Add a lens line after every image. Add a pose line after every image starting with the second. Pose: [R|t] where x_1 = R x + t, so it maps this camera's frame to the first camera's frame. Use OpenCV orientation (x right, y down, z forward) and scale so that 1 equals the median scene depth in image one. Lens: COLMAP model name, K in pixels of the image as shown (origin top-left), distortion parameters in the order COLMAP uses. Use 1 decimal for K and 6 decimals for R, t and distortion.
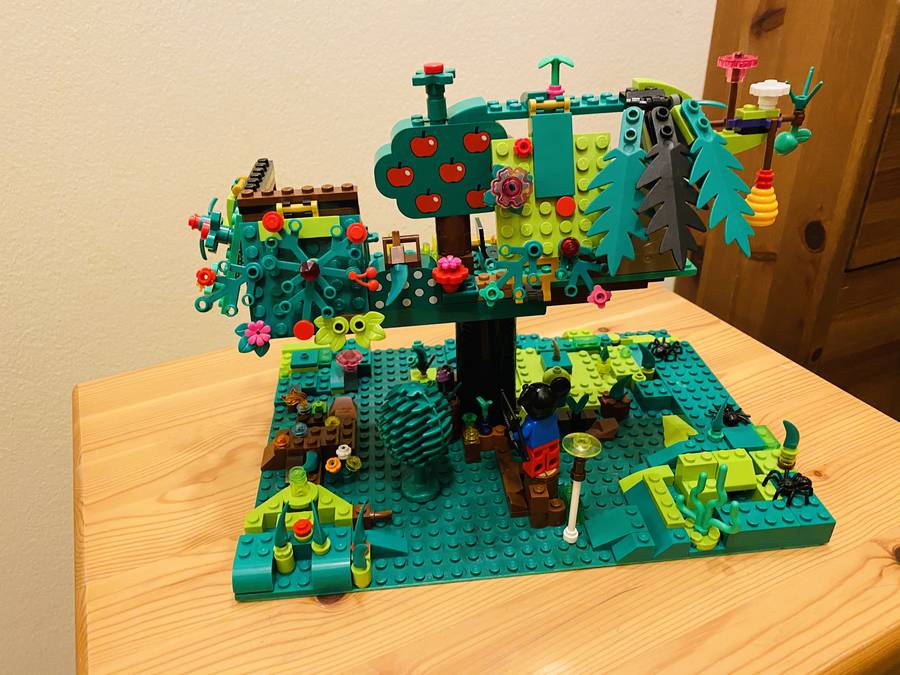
lens RADIAL K [[686.2, 0, 451.9], [0, 686.2, 328.0], [0, 0, 1]] dist [0.015368, -0.013239]
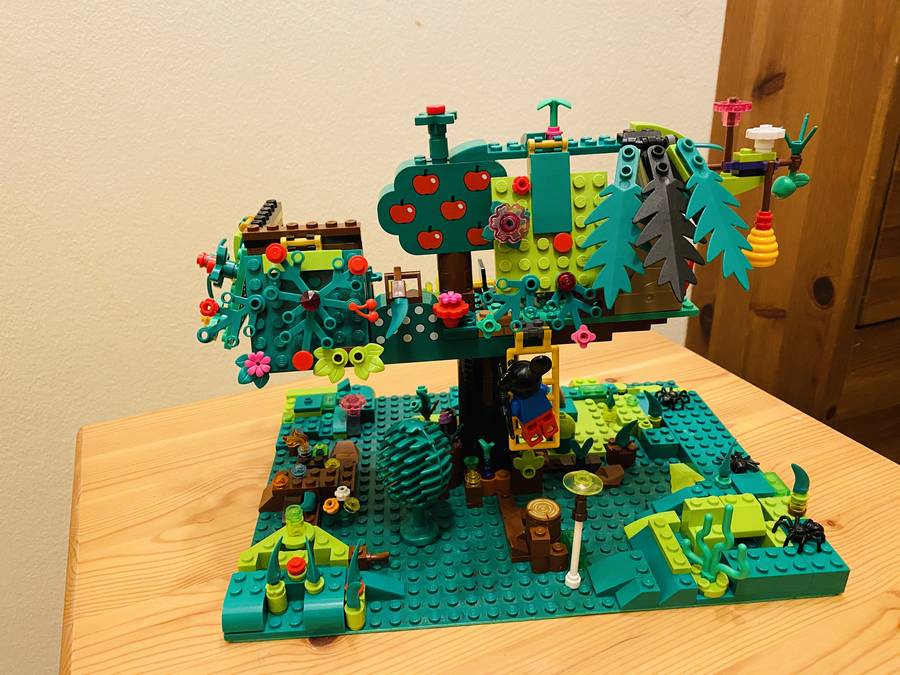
lens RADIAL K [[686.2, 0, 452.2], [0, 686.2, 333.5], [0, 0, 1]] dist [0.015368, -0.013239]
pose [[0.999697, 0.009263, -0.022825, 0.022132], [-0.011416, 0.995308, -0.096082, 0.051175], [0.021827, 0.096314, 0.995112, 0.001480]]
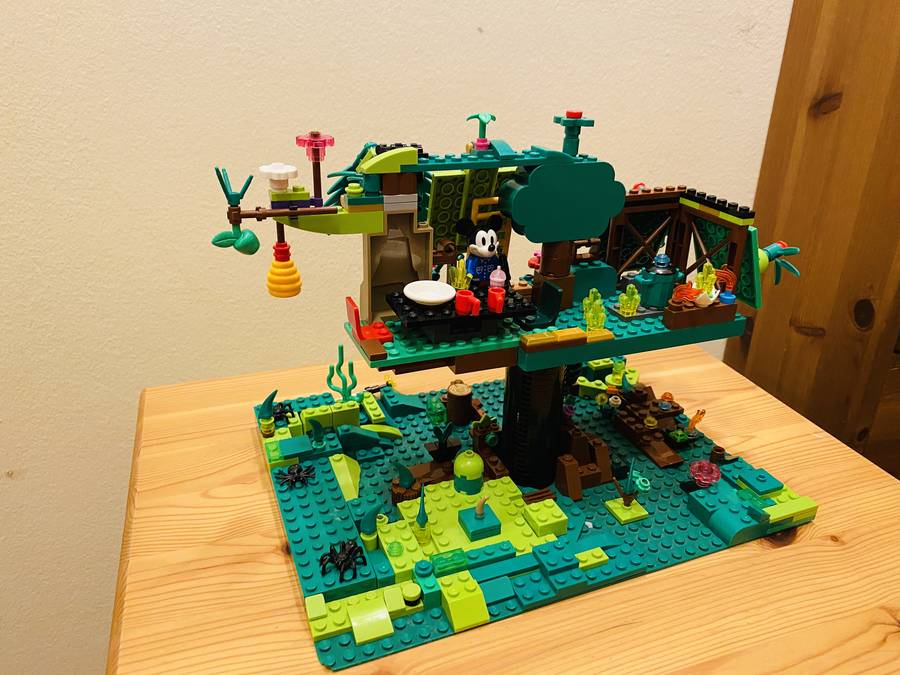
lens RADIAL K [[686.2, 0, 453.9], [0, 686.2, 332.4], [0, 0, 1]] dist [0.015368, -0.013239]
pose [[0.992087, 0.084027, -0.093294, 0.055601], [-0.091497, 0.992674, -0.078911, 0.048313], [0.085980, 0.086823, 0.992507, -0.079700]]
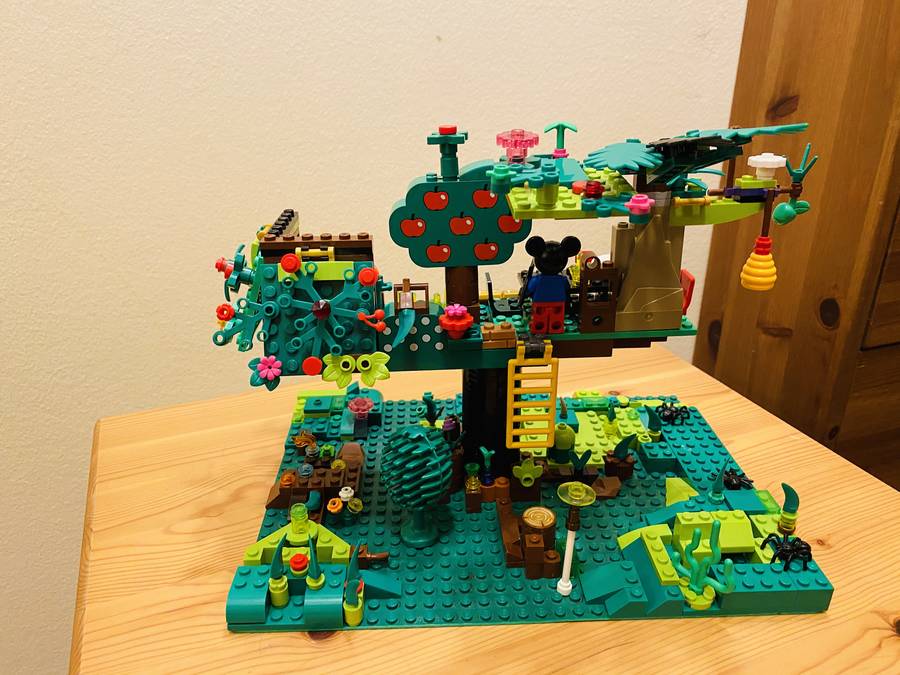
lens RADIAL K [[686.2, 0, 455.0], [0, 686.2, 332.5], [0, 0, 1]] dist [0.015368, -0.013239]
pose [[0.998139, 0.045311, -0.040816, 0.038136], [-0.049219, 0.993723, -0.100460, 0.041664], [0.036008, 0.102282, 0.994104, -0.037677]]
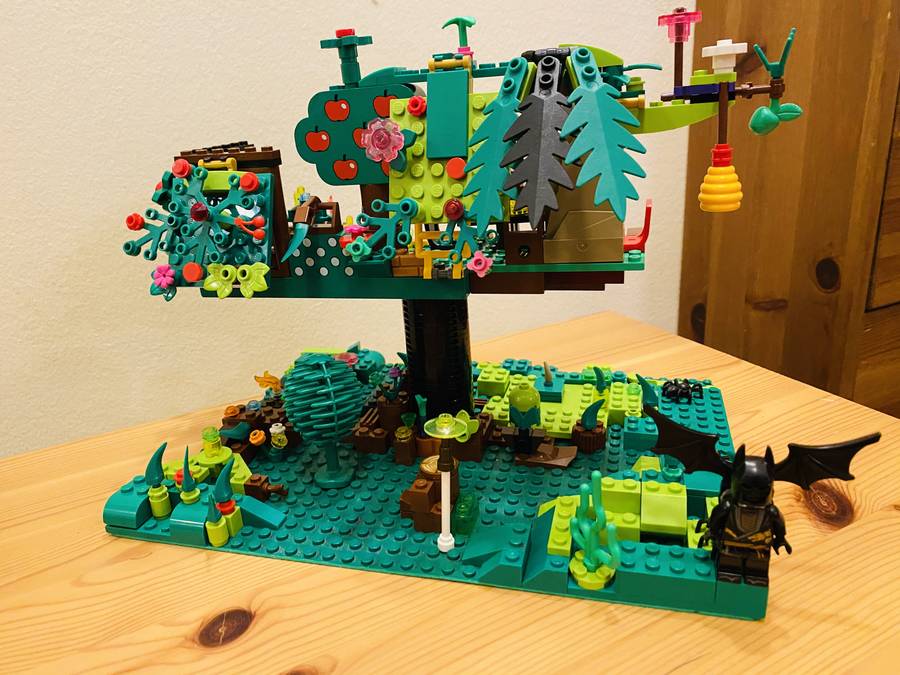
lens RADIAL K [[686.2, 0, 455.1], [0, 686.2, 335.2], [0, 0, 1]] dist [0.015368, -0.013239]
pose [[0.937298, 0.093992, -0.335615, 0.452054], [-0.141499, 0.982641, -0.119978, 0.145178], [0.318512, 0.159945, 0.934328, 0.148039]]
